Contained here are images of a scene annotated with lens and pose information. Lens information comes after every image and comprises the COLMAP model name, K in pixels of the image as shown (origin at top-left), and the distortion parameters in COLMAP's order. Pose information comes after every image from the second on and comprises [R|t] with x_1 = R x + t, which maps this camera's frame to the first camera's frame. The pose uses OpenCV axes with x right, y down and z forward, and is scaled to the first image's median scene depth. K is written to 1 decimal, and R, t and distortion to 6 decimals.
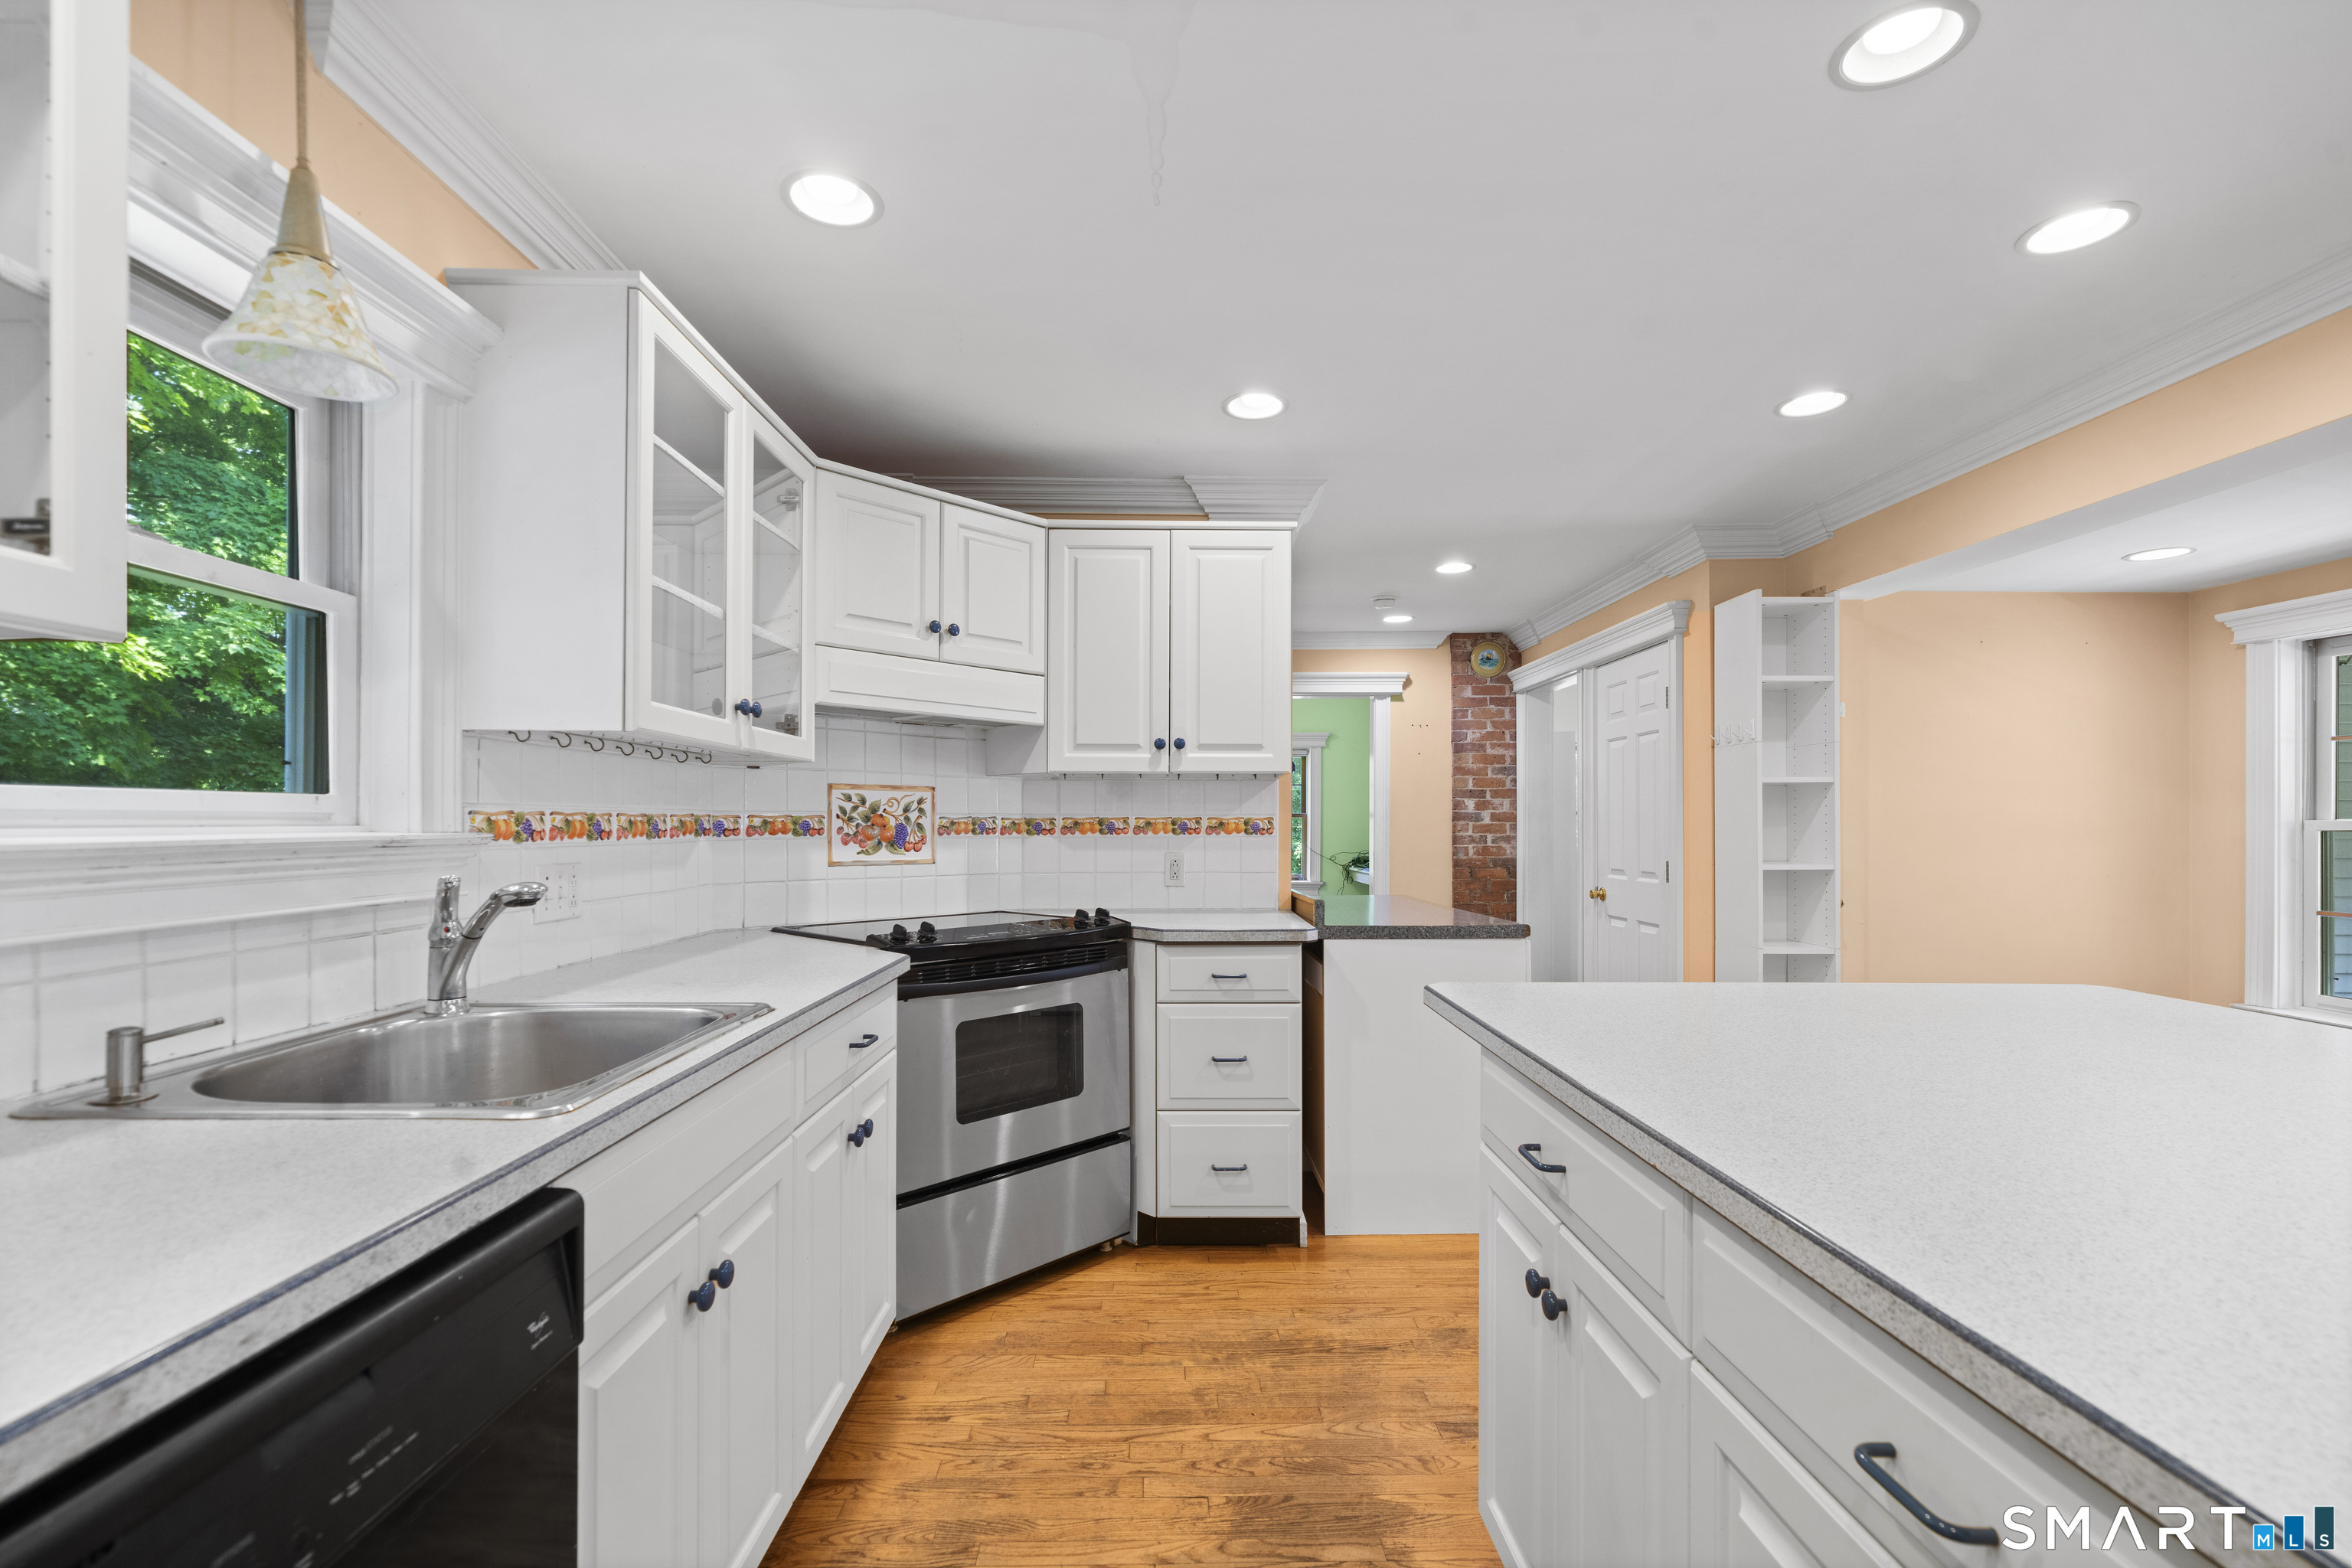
lens RADIAL K [[1050.8, 0, 1167.3], [0, 1050.8, 823.5], [0, 0, 1]] dist [0.002397, 0.000554]
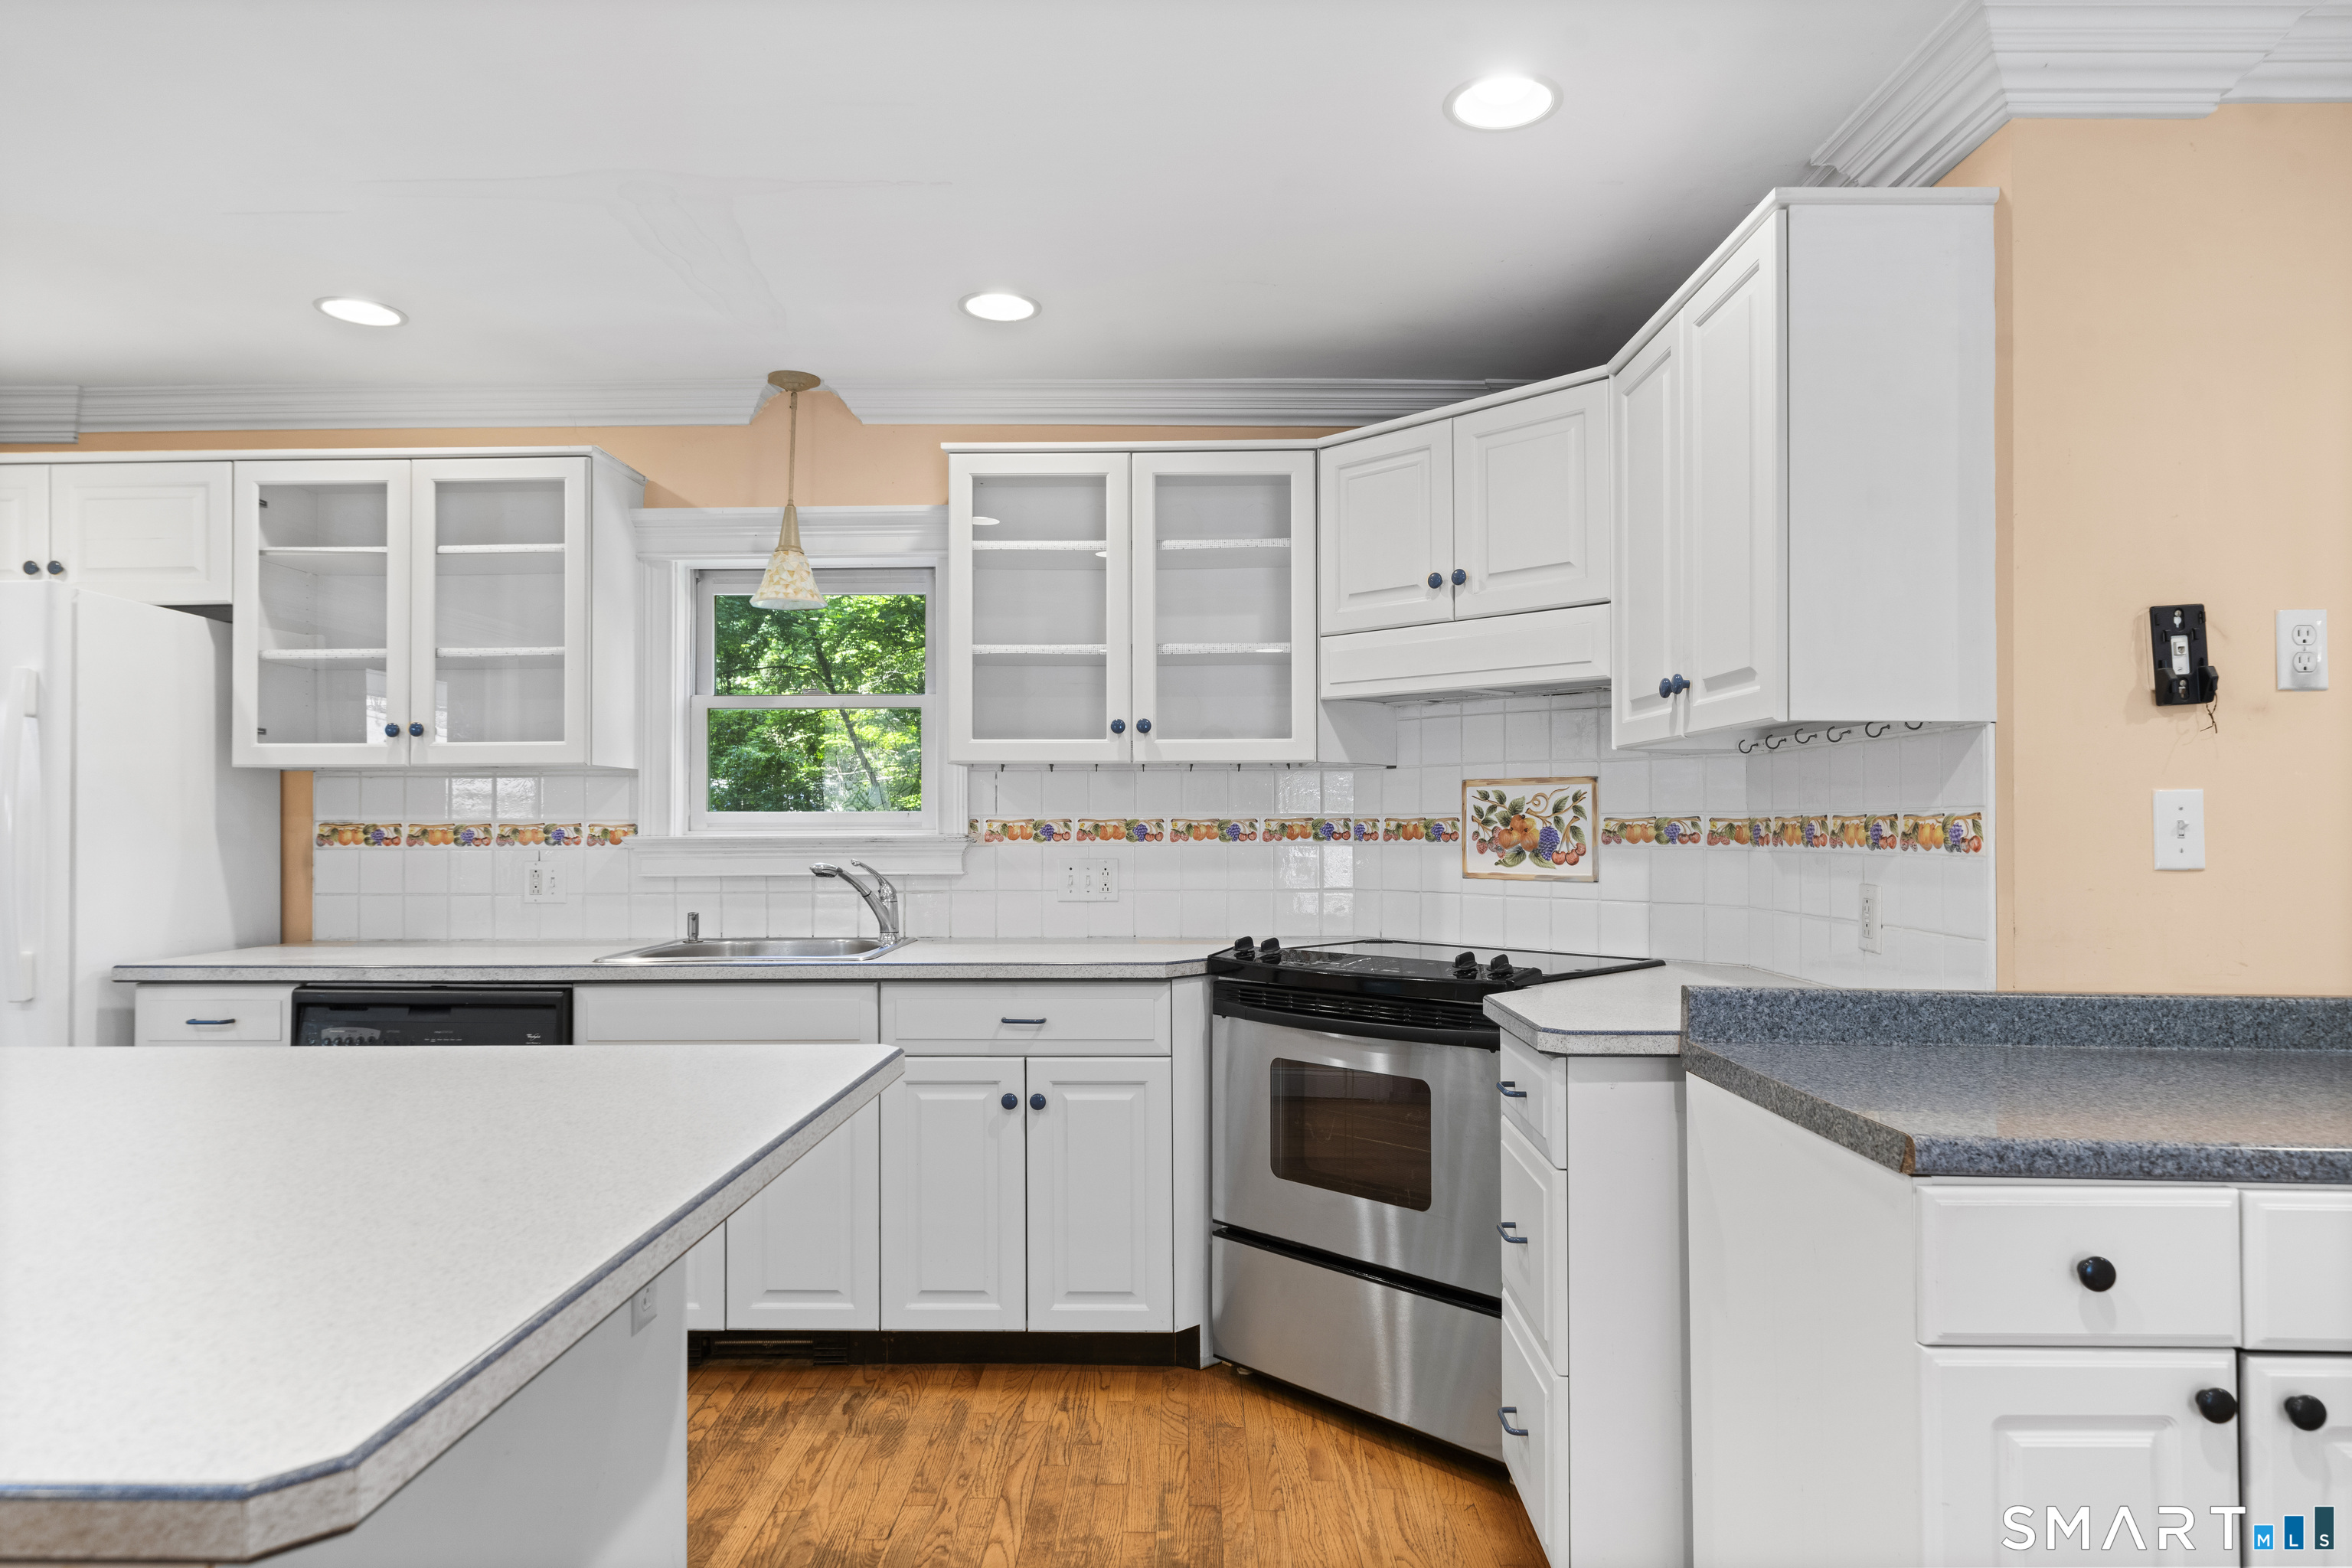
lens RADIAL K [[1377.6, 0, 1171.9], [0, 1377.6, 802.4], [0, 0, 1]] dist [0.000678, 0.000268]
pose [[-0.023588, -0.016340, -0.999588, 0.804330], [0.002412, 0.999863, -0.016401, -0.002308], [0.999719, -0.002798, -0.023545, 0.804710]]
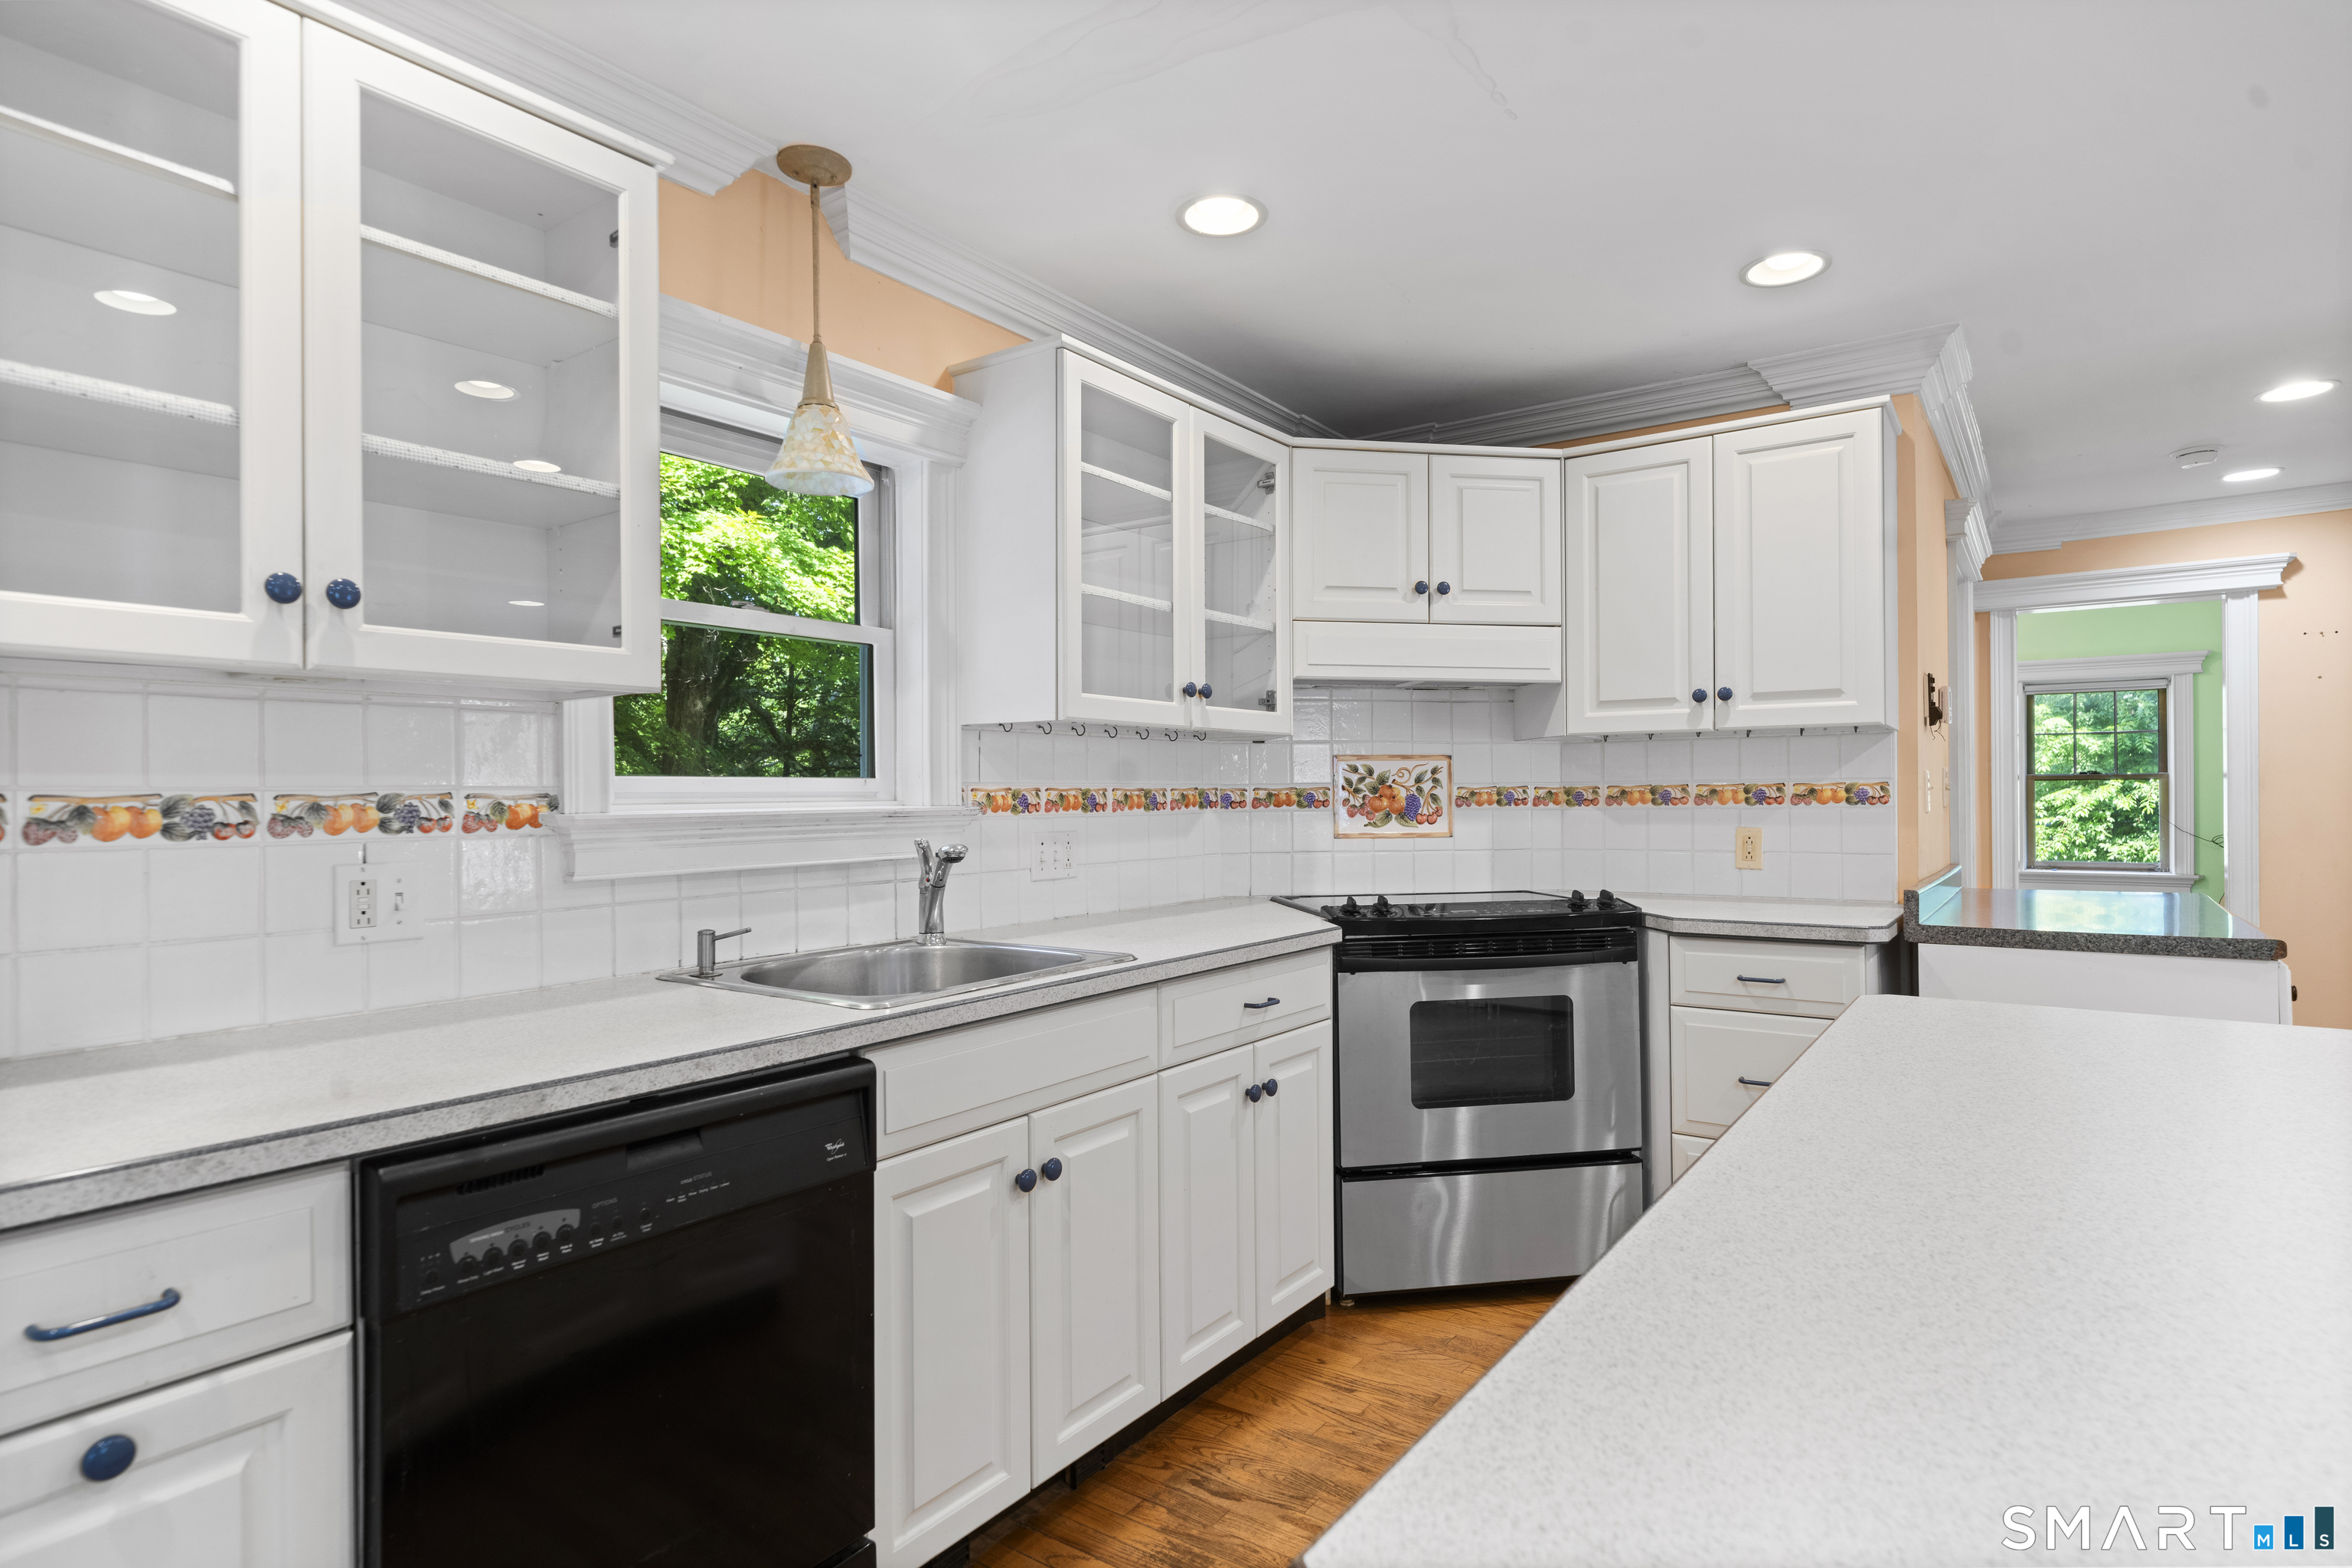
lens RADIAL K [[1227.0, 0, 1179.3], [0, 1227.0, 790.8], [0, 0, 1]] dist [0.001303, 0.001143]
pose [[0.808860, -0.010775, -0.587903, 0.246576], [0.009500, 0.999941, -0.005257, 0.000496], [0.587925, -0.001333, 0.808914, -0.026641]]
